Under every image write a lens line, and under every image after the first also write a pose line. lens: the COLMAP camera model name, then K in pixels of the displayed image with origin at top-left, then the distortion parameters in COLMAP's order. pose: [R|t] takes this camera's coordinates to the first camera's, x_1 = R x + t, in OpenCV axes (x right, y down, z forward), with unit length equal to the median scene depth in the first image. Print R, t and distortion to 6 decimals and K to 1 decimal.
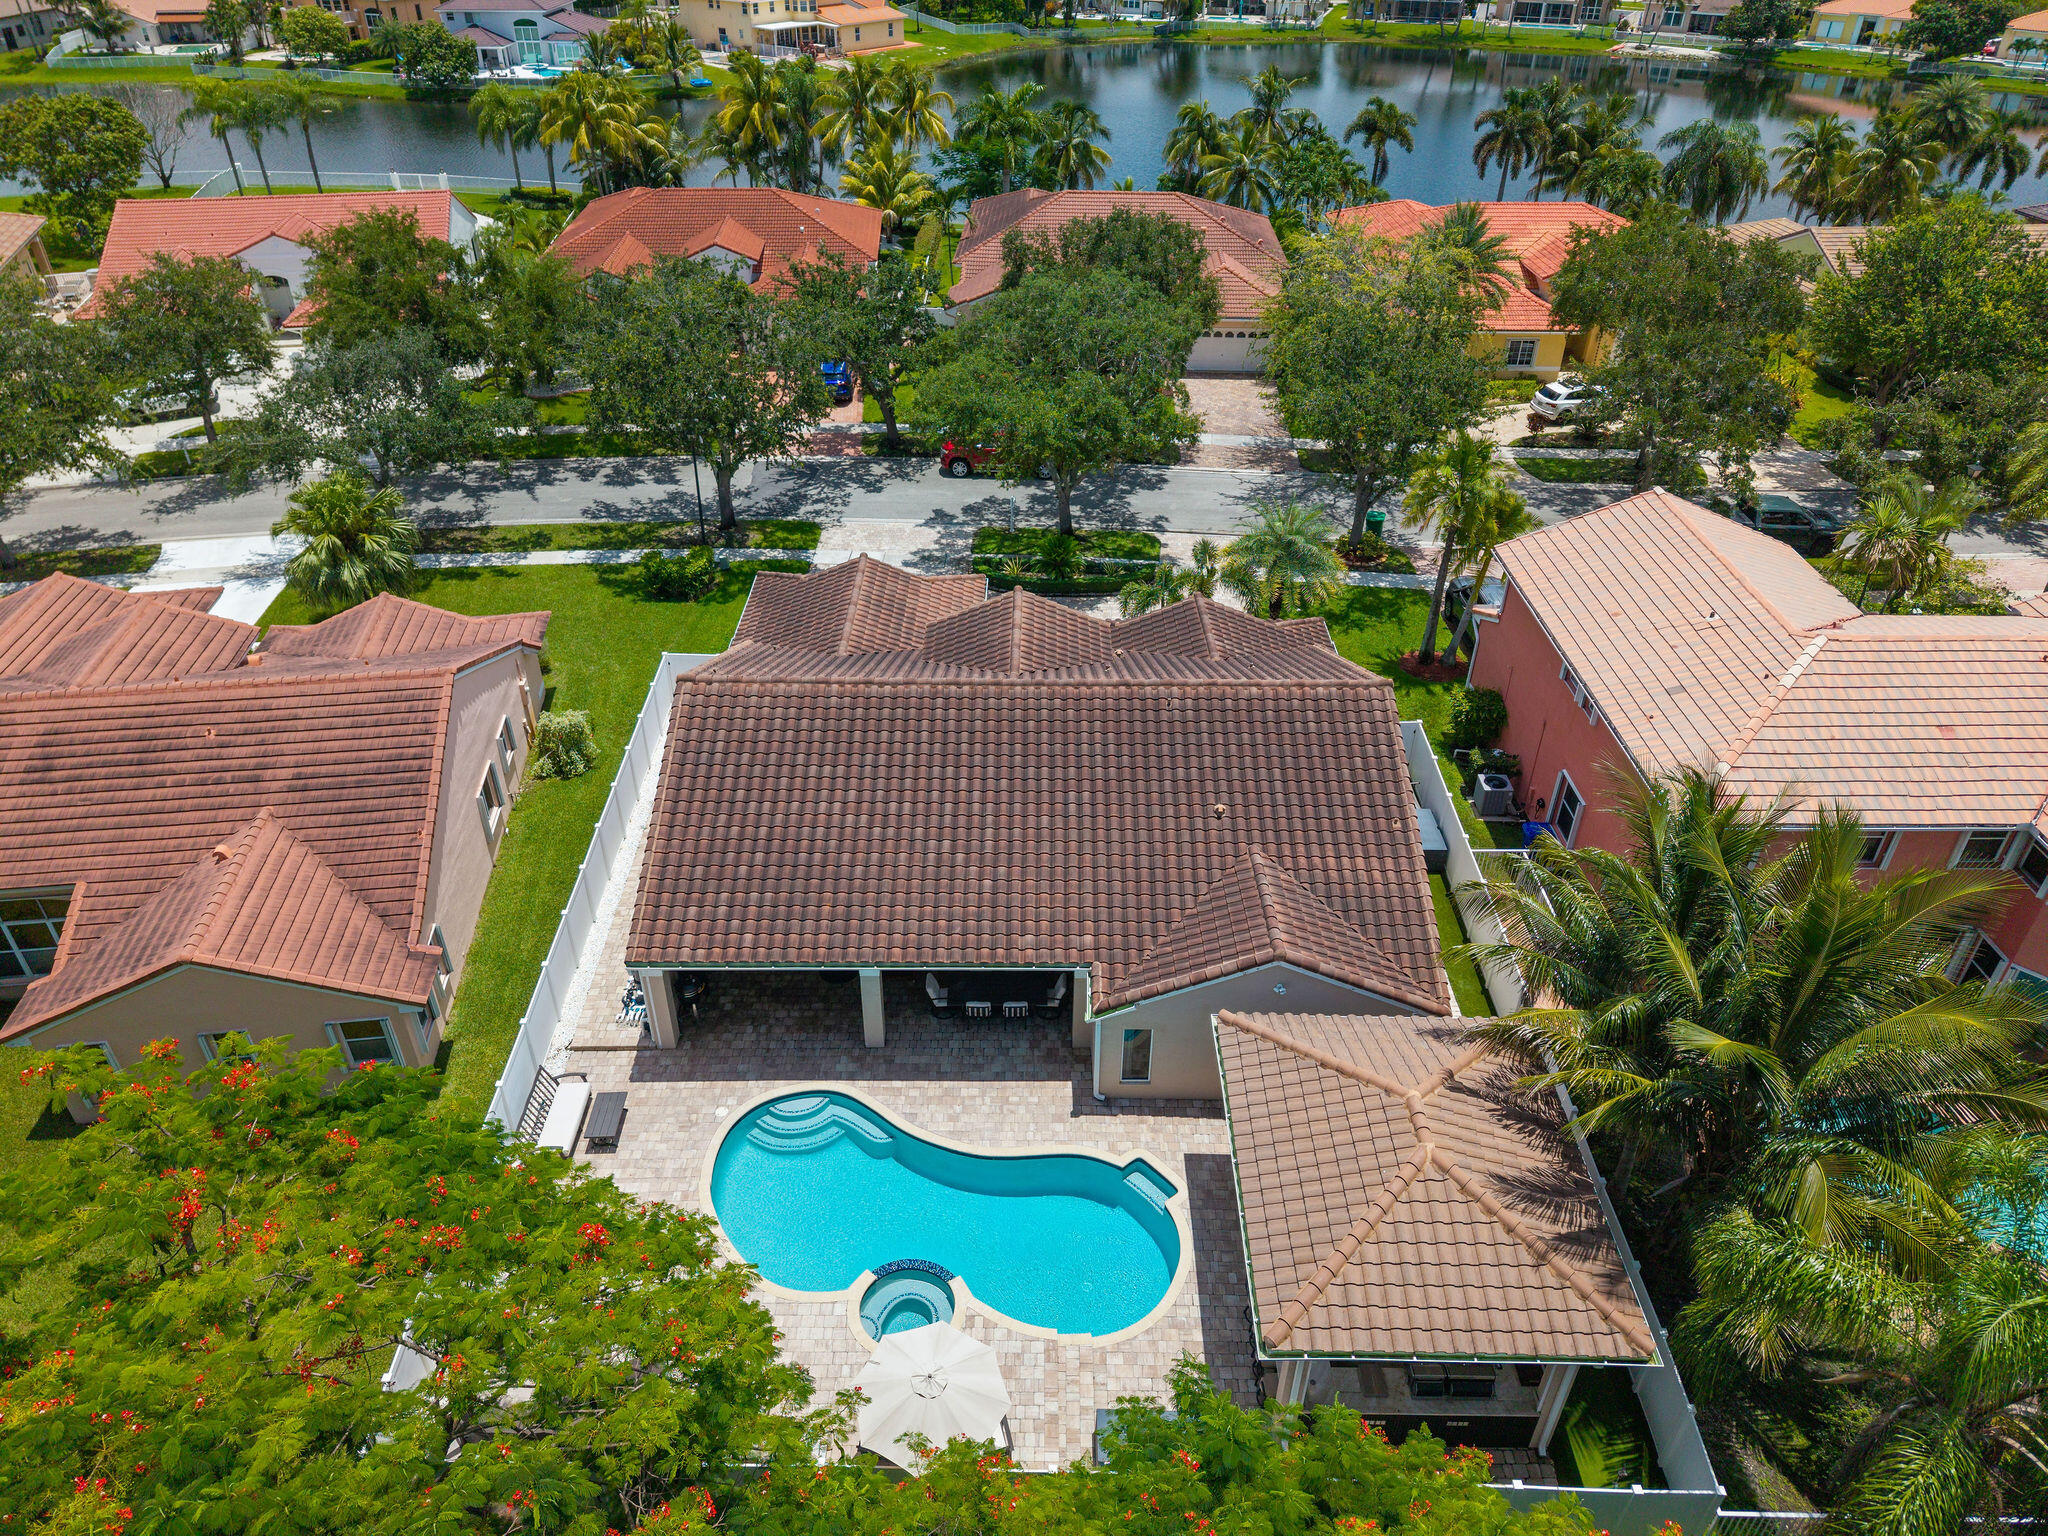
lens RADIAL K [[1388.1, 0, 1031.0], [0, 1388.1, 739.6], [0, 0, 1]] dist [0.009406, -0.007266]
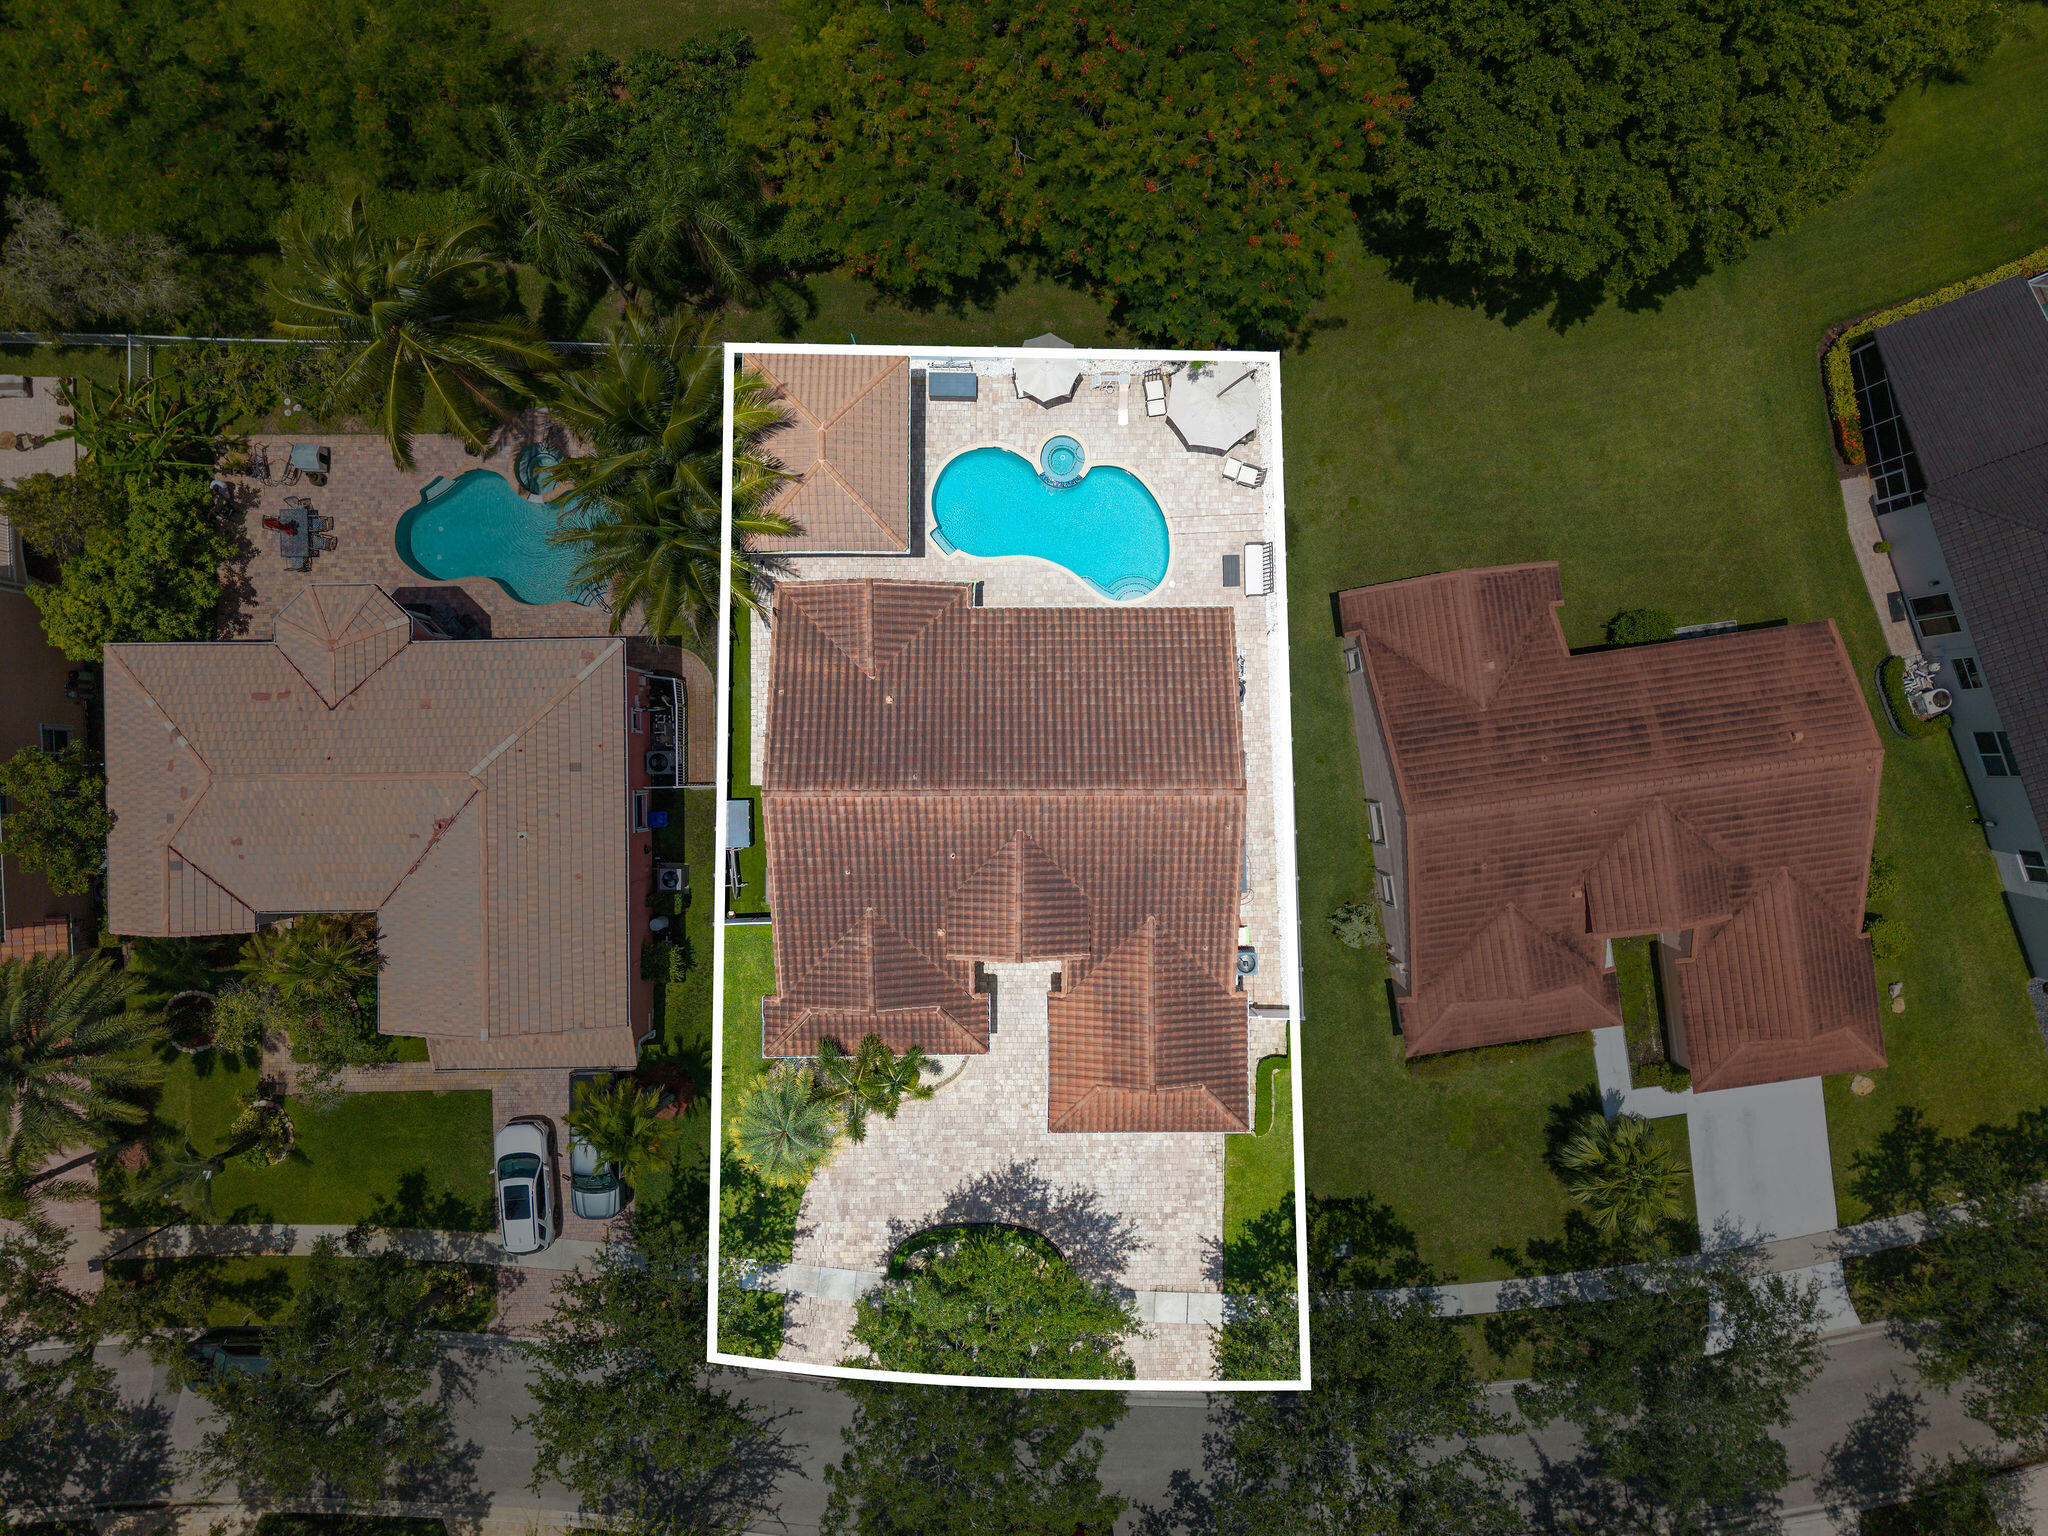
lens RADIAL K [[1408.0, 0, 1027.5], [0, 1408.0, 815.1], [0, 0, 1]] dist [0.004526, -0.000183]
pose [[-0.999759, 0.006663, -0.020907, 0.006398], [-0.021162, -0.544709, 0.838358, -0.791978], [-0.005802, 0.838599, 0.544718, 0.127779]]
